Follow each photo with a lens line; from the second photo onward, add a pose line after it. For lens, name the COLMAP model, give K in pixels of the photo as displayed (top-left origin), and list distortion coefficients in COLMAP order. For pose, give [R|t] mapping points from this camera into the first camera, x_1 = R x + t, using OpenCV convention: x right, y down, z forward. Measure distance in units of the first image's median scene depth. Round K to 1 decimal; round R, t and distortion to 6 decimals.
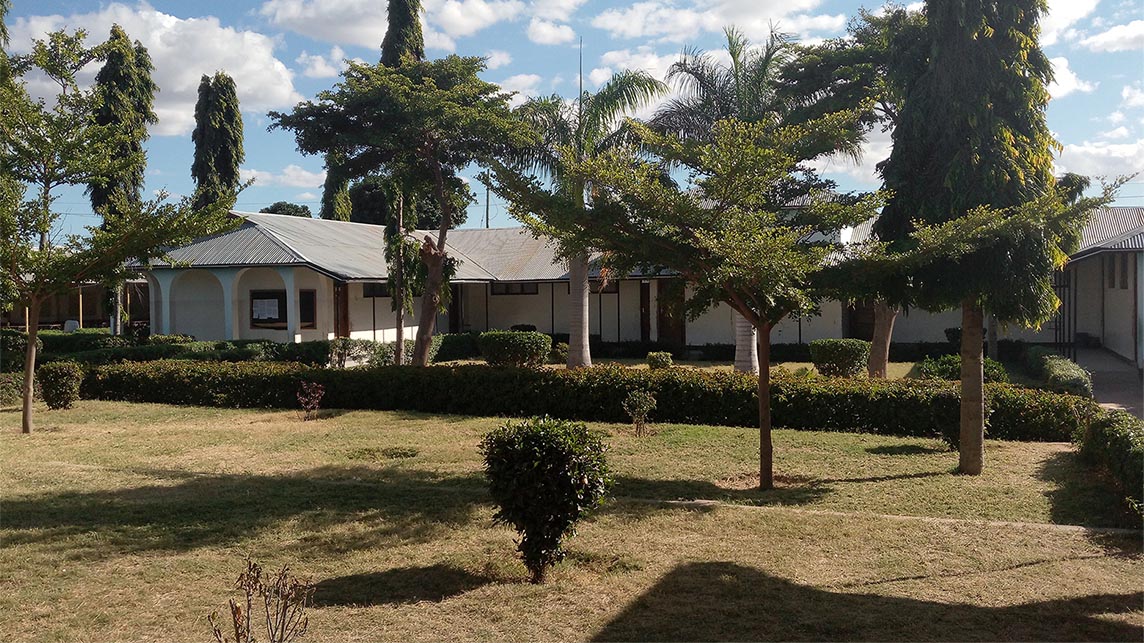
lens RADIAL K [[1183.0, 0, 571.7], [0, 1183.0, 298.3], [0, 0, 1]] dist [0.169640, -0.559740]
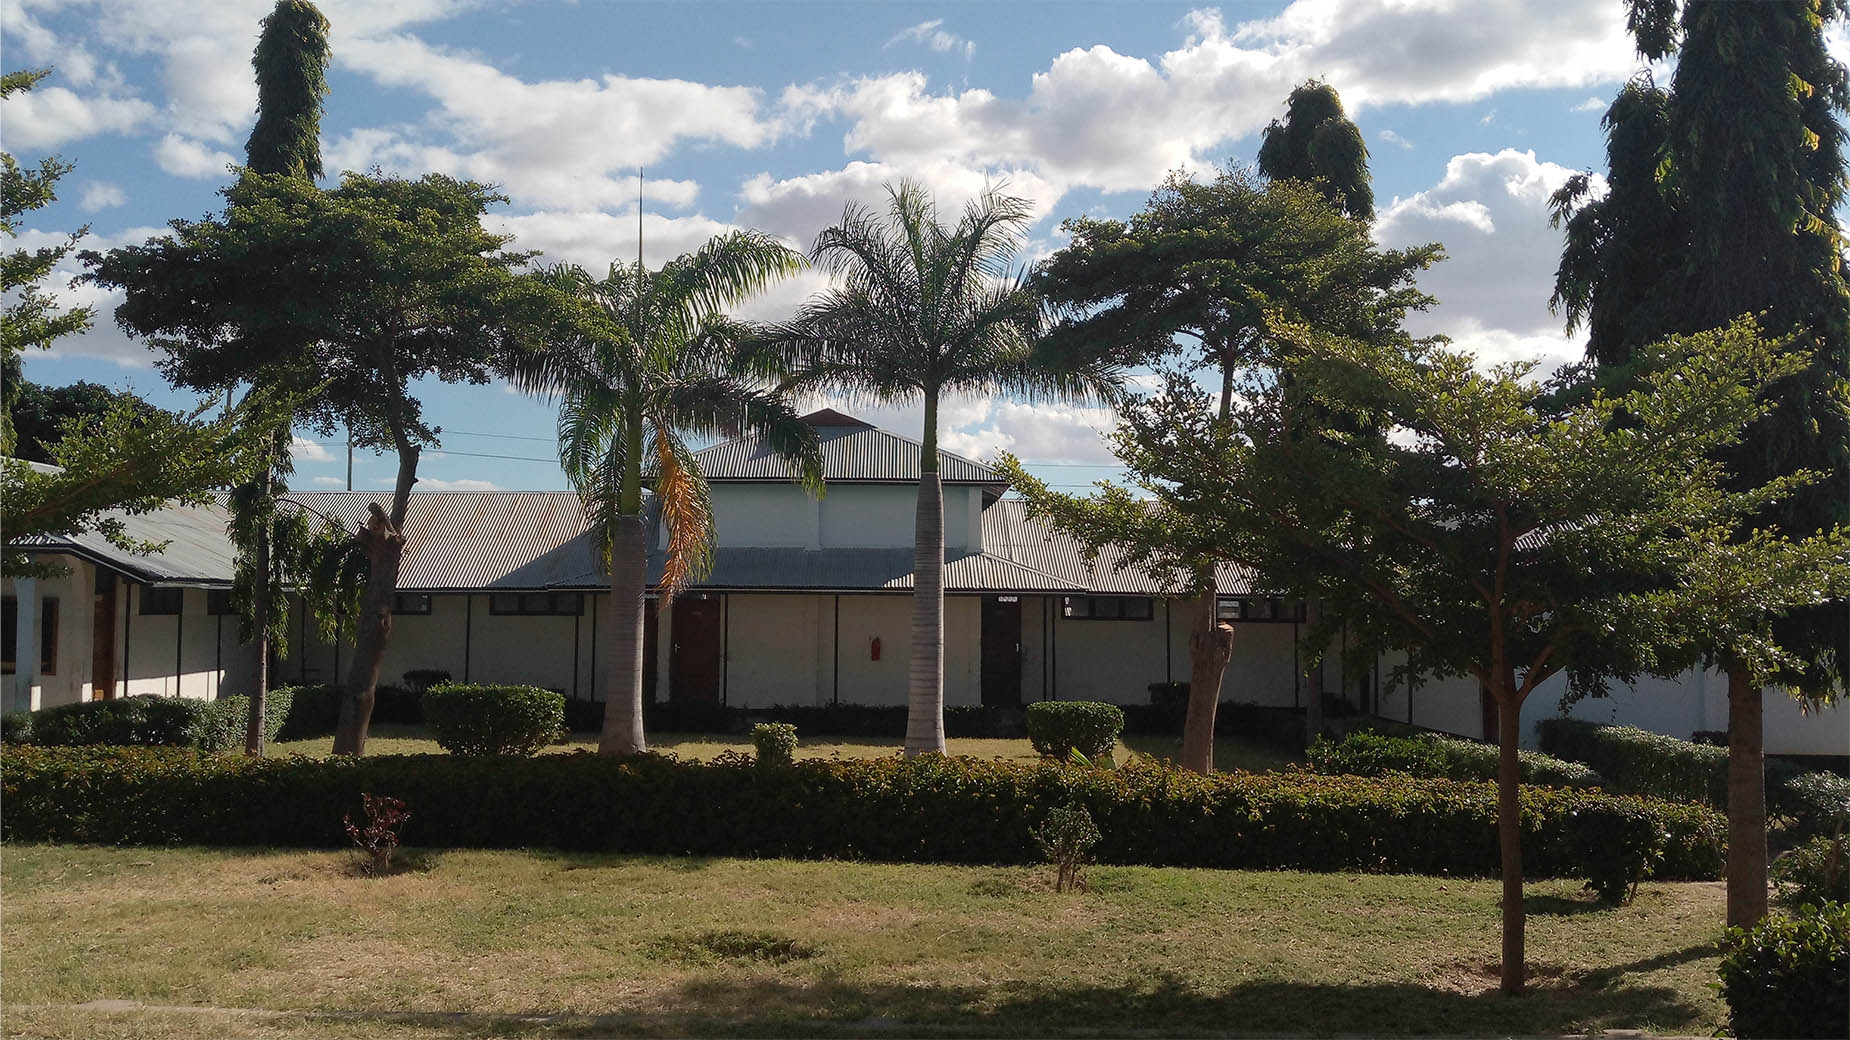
lens RADIAL K [[1913.1, 0, 924.5], [0, 1913.1, 482.5], [0, 0, 1]] dist [0.169640, -0.559740]
pose [[0.938181, 0.044708, 0.343246, -0.184607], [-0.019422, 0.996861, -0.076756, -0.000640], [-0.345600, 0.065344, 0.936104, 0.102049]]
